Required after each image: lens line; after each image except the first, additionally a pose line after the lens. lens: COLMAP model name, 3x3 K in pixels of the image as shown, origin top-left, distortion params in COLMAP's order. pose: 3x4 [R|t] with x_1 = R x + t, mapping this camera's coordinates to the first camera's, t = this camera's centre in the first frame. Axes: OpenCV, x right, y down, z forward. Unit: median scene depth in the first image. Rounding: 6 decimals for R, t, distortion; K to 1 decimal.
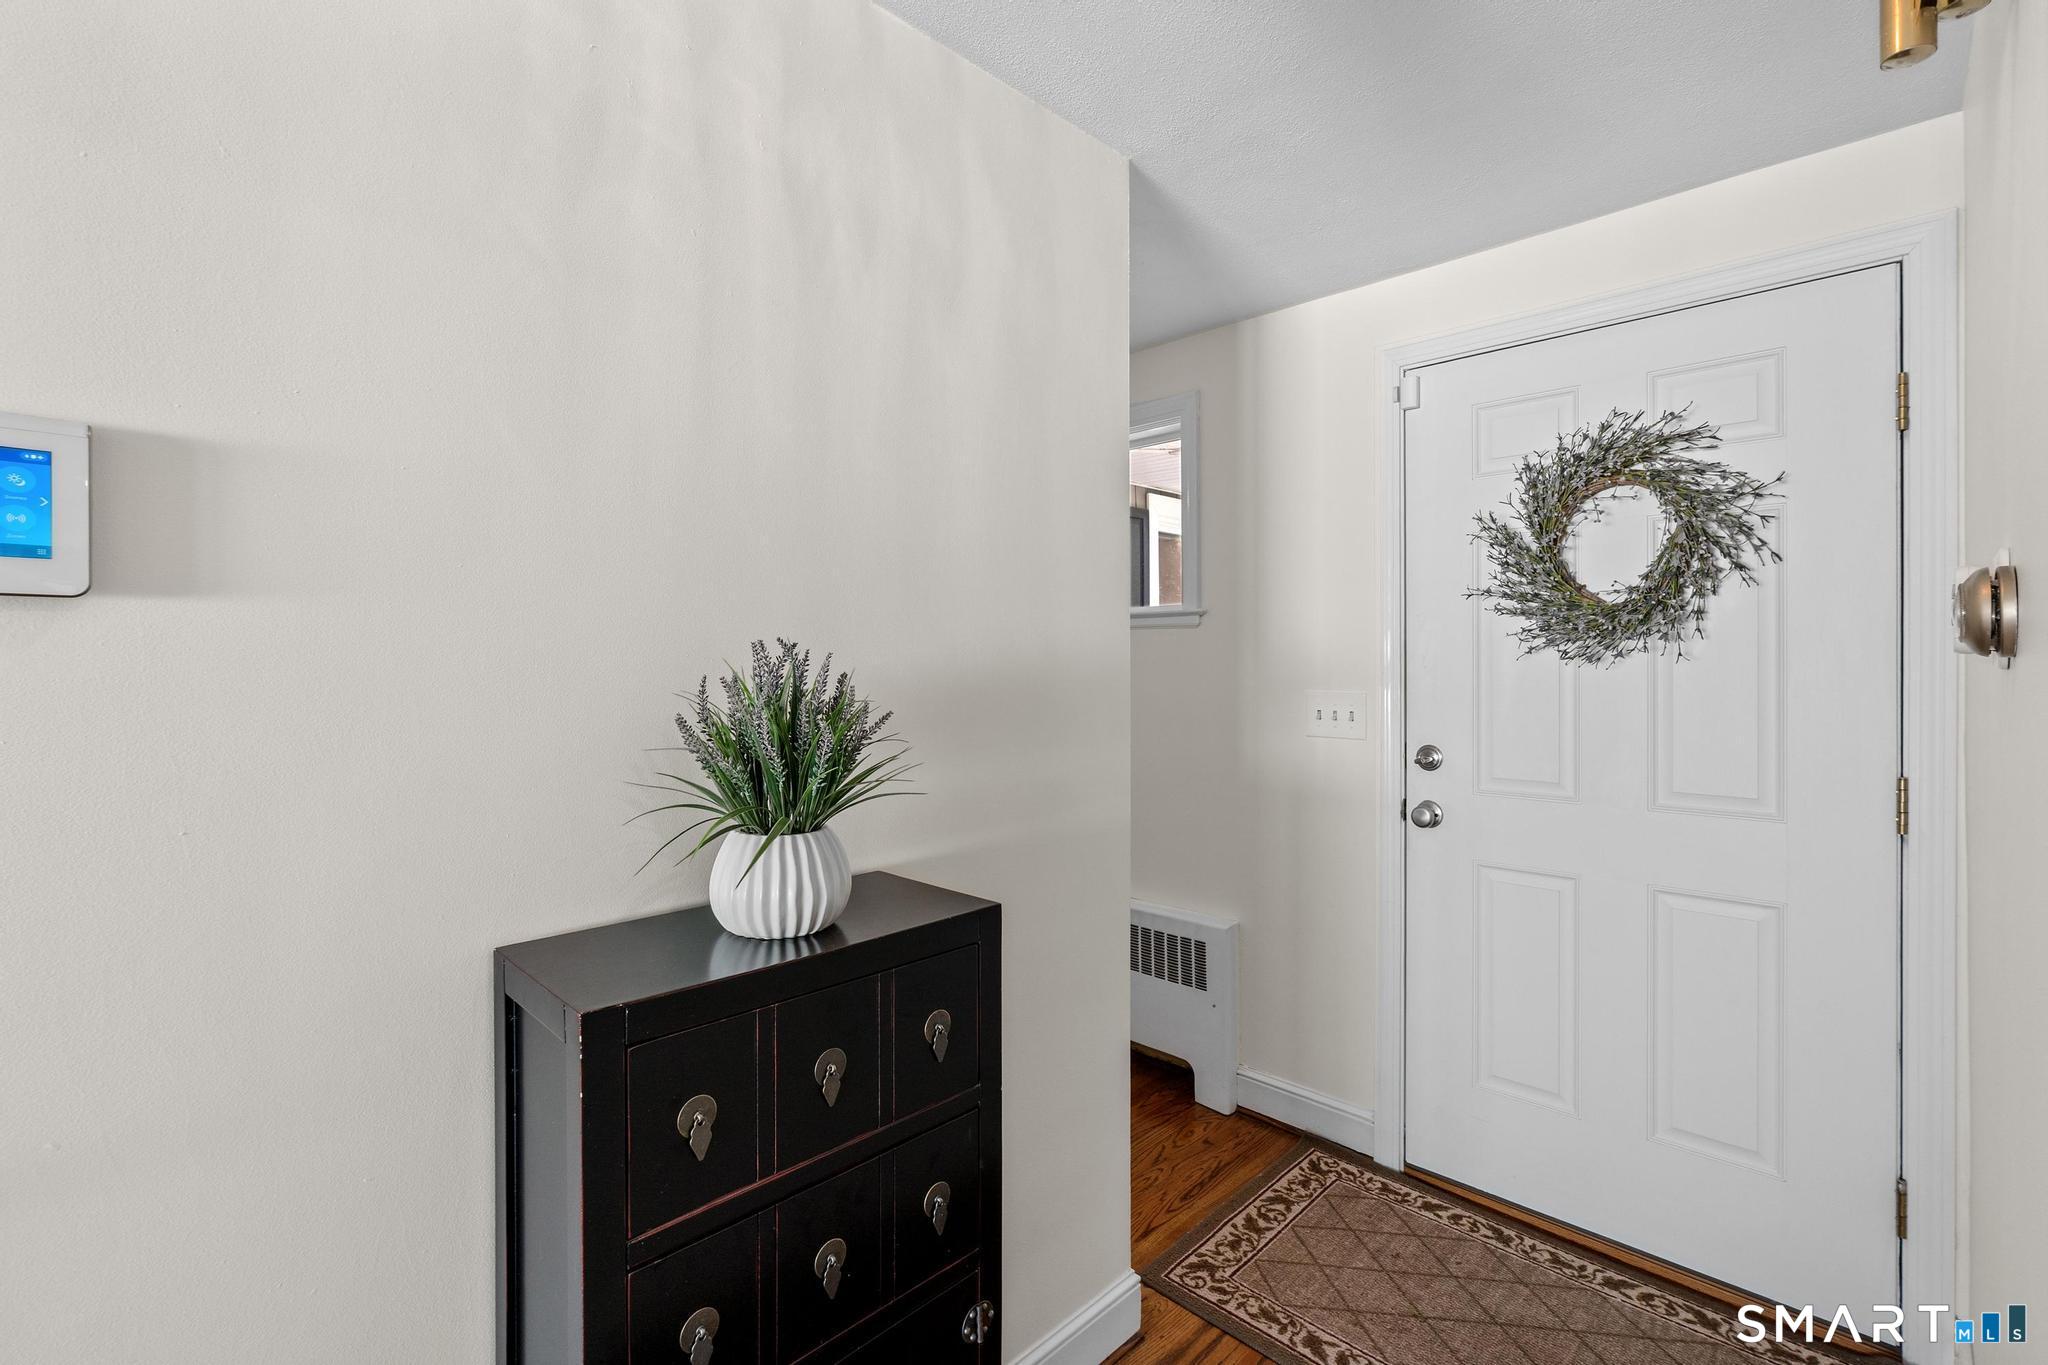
lens RADIAL K [[931.2, 0, 1022.5], [0, 931.2, 682.9], [0, 0, 1]] dist [0.004639, 0.000338]
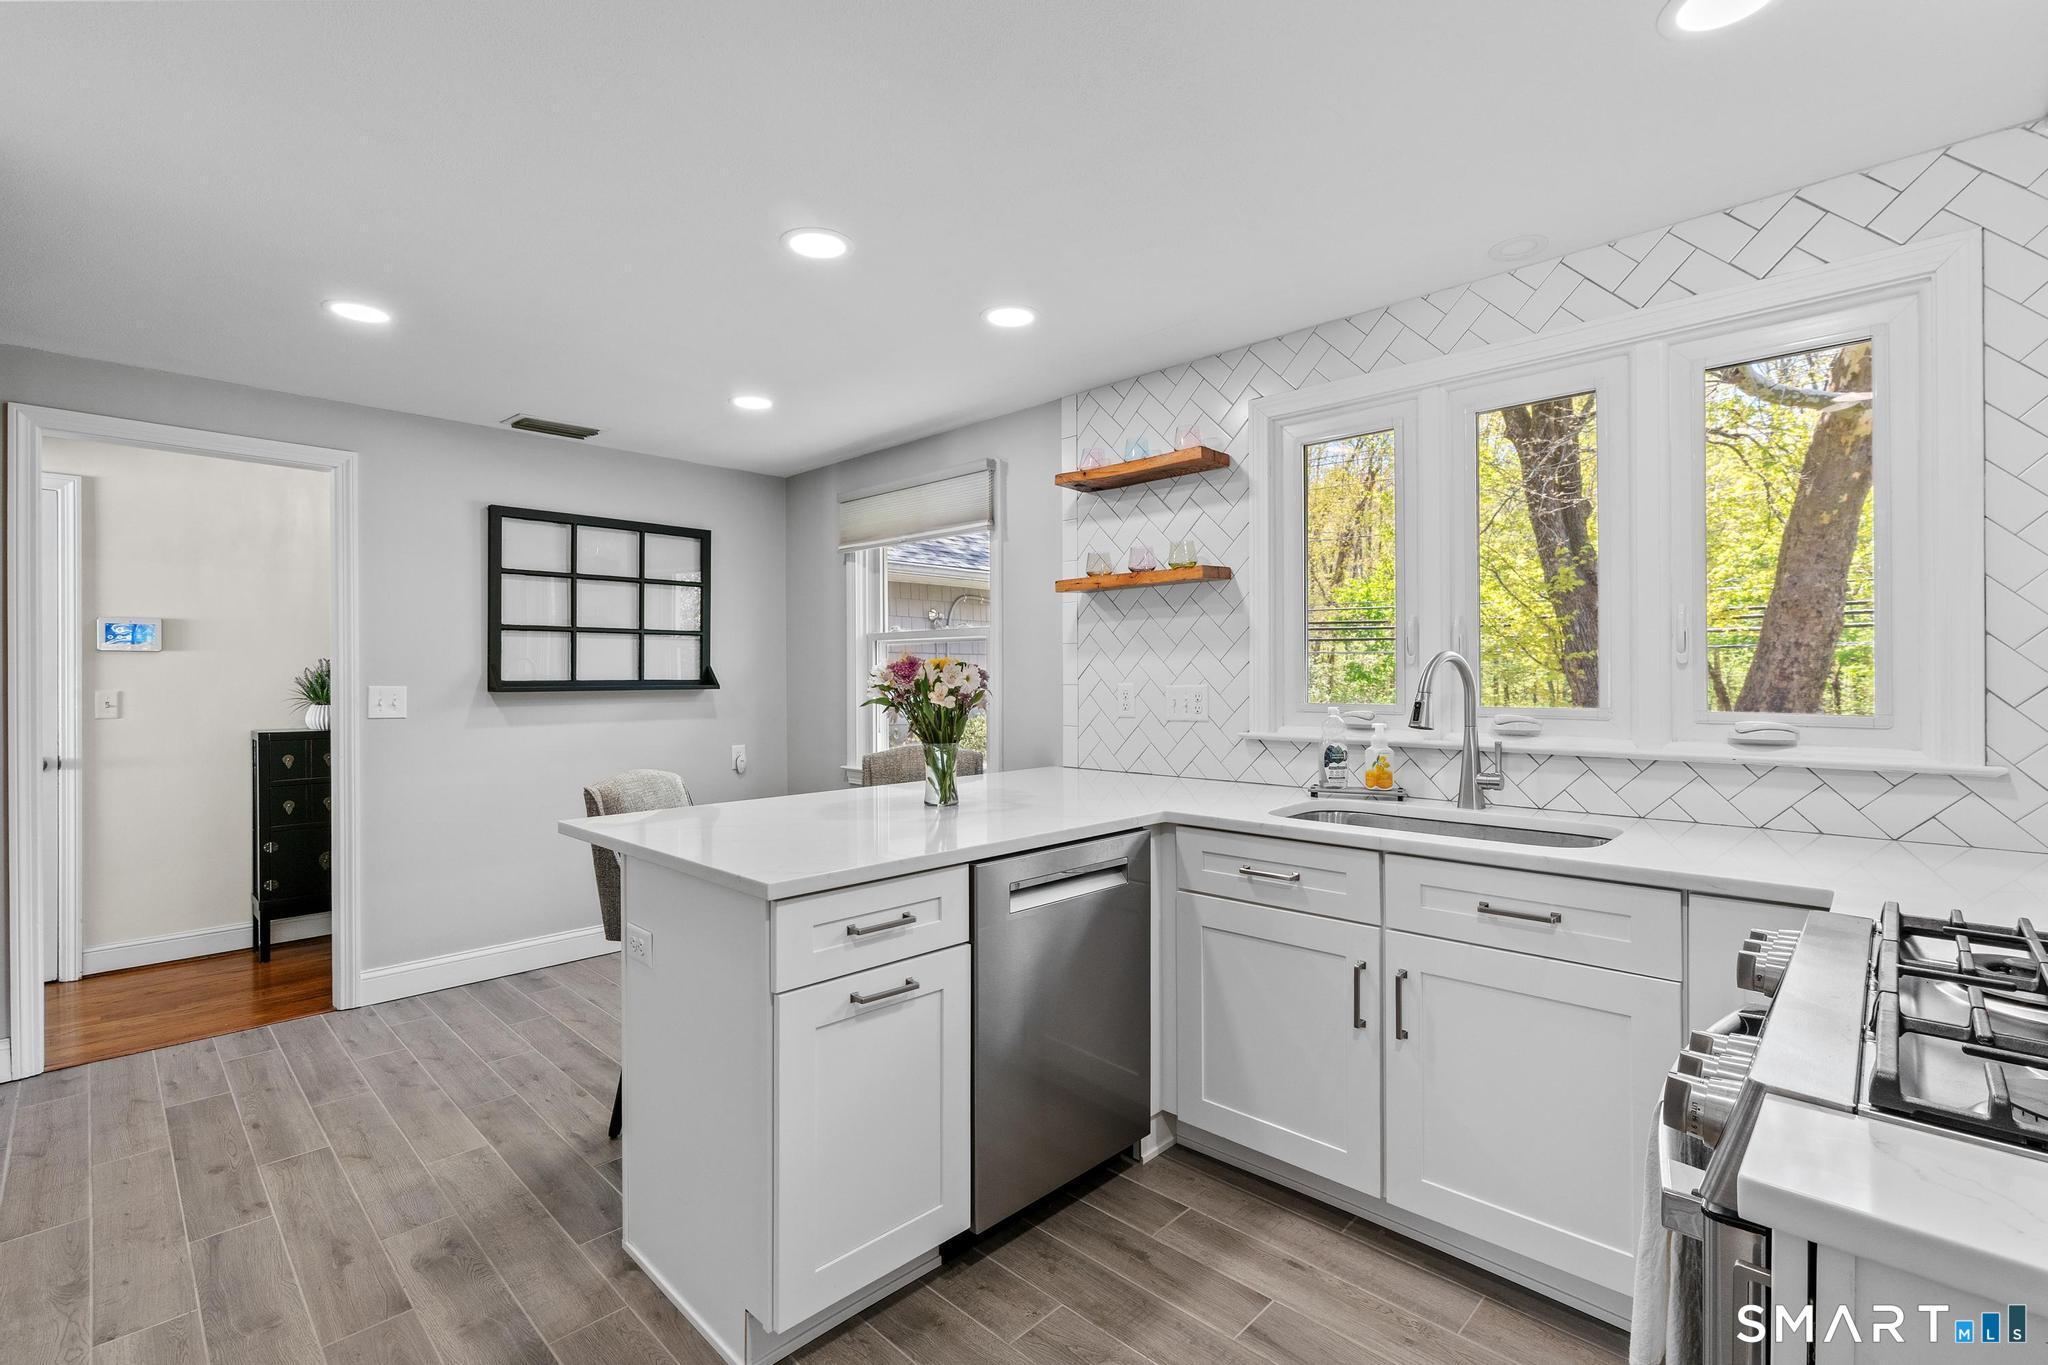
lens RADIAL K [[931.2, 0, 1028.1], [0, 931.2, 683.8], [0, 0, 1]] dist [0.004639, 0.000338]
pose [[0.999991, -0.001259, -0.004122, 3.284317], [0.001249, 0.999996, -0.002489, 0.095566], [0.004125, 0.002484, 0.999988, -3.566594]]
